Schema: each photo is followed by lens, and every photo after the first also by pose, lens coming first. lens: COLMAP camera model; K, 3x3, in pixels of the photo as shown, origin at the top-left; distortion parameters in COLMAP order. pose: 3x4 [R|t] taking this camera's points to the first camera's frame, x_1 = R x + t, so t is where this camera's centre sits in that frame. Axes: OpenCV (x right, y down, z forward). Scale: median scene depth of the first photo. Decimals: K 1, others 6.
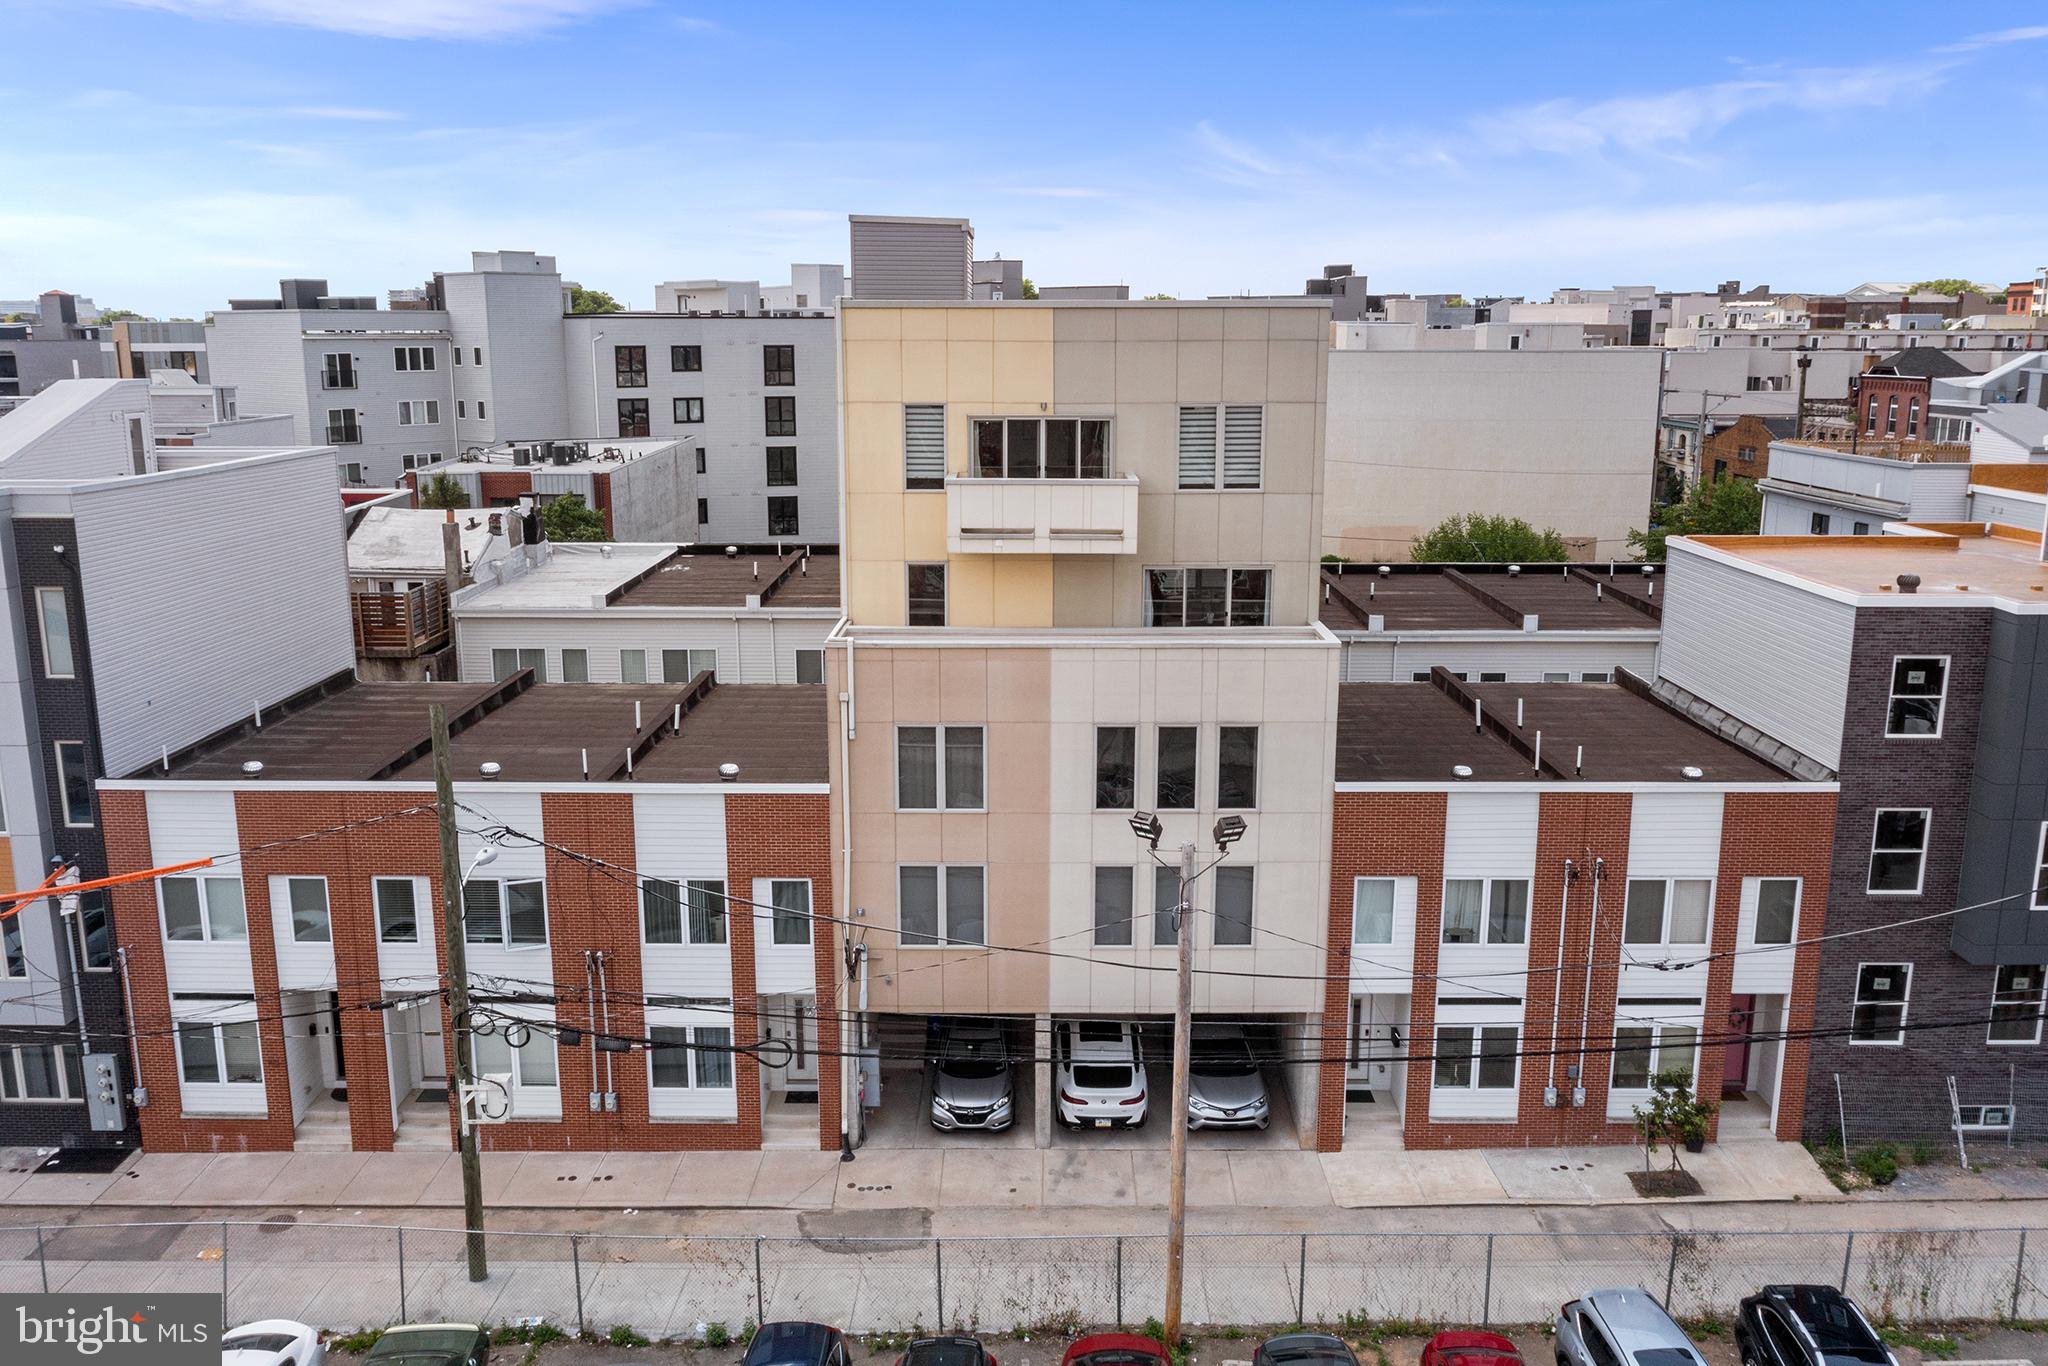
lens RADIAL K [[1610.5, 0, 1021.0], [0, 1610.5, 670.5], [0, 0, 1]] dist [-0.010878, 0.000746]
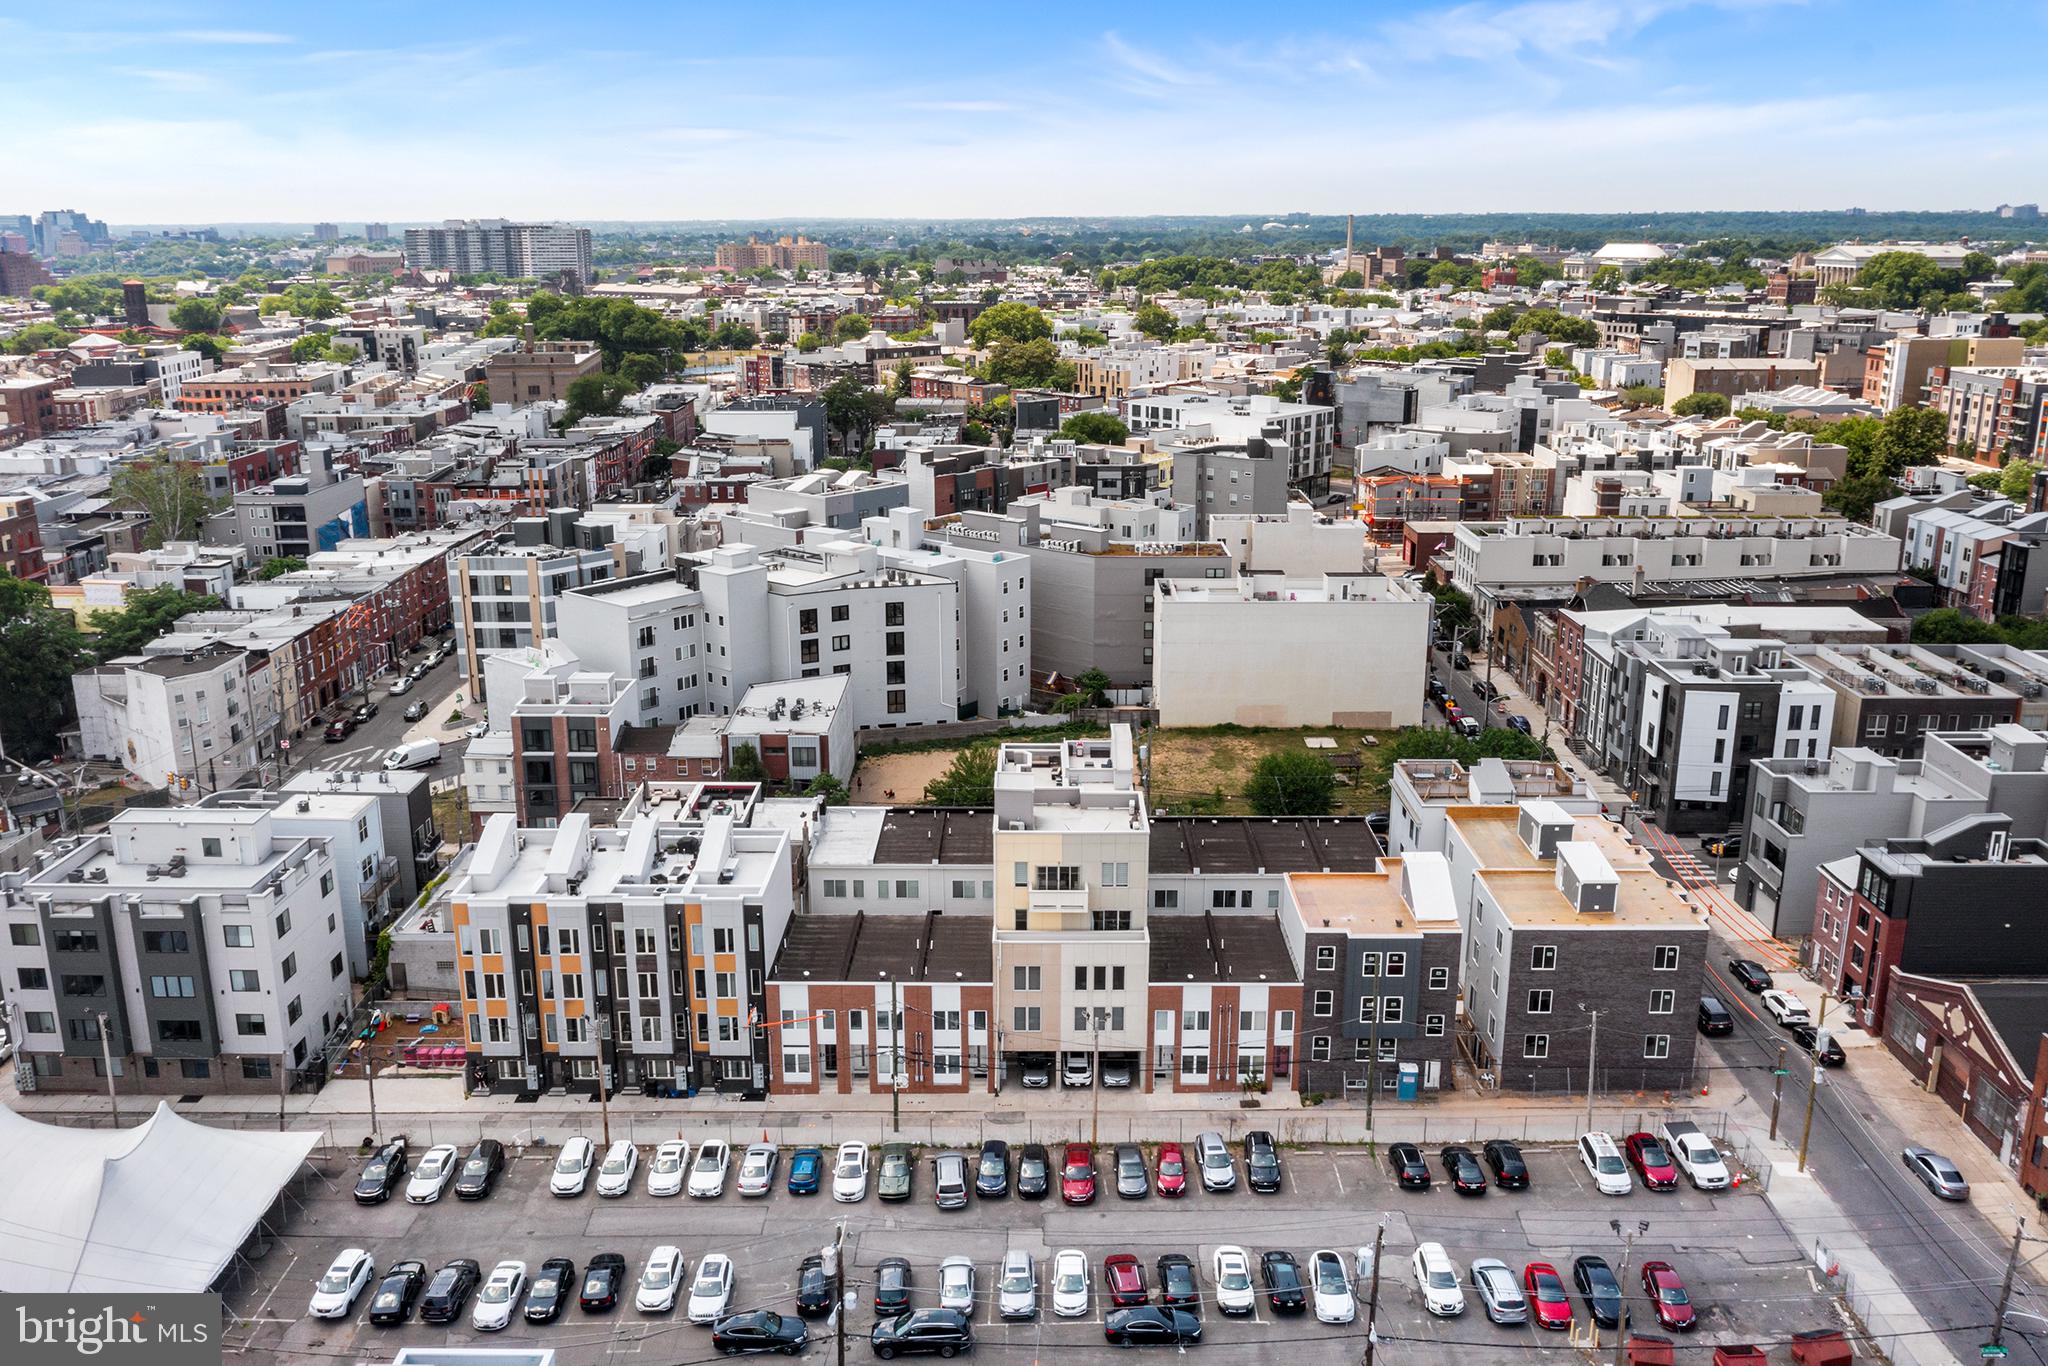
lens RADIAL K [[1610.5, 0, 1027.7], [0, 1610.5, 693.4], [0, 0, 1]] dist [-0.010878, 0.000746]
pose [[0.999999, -0.000452, 0.001467, -0.051786], [0.000353, 0.997775, 0.066674, -0.708121], [-0.001494, -0.066673, 0.997774, -2.137207]]
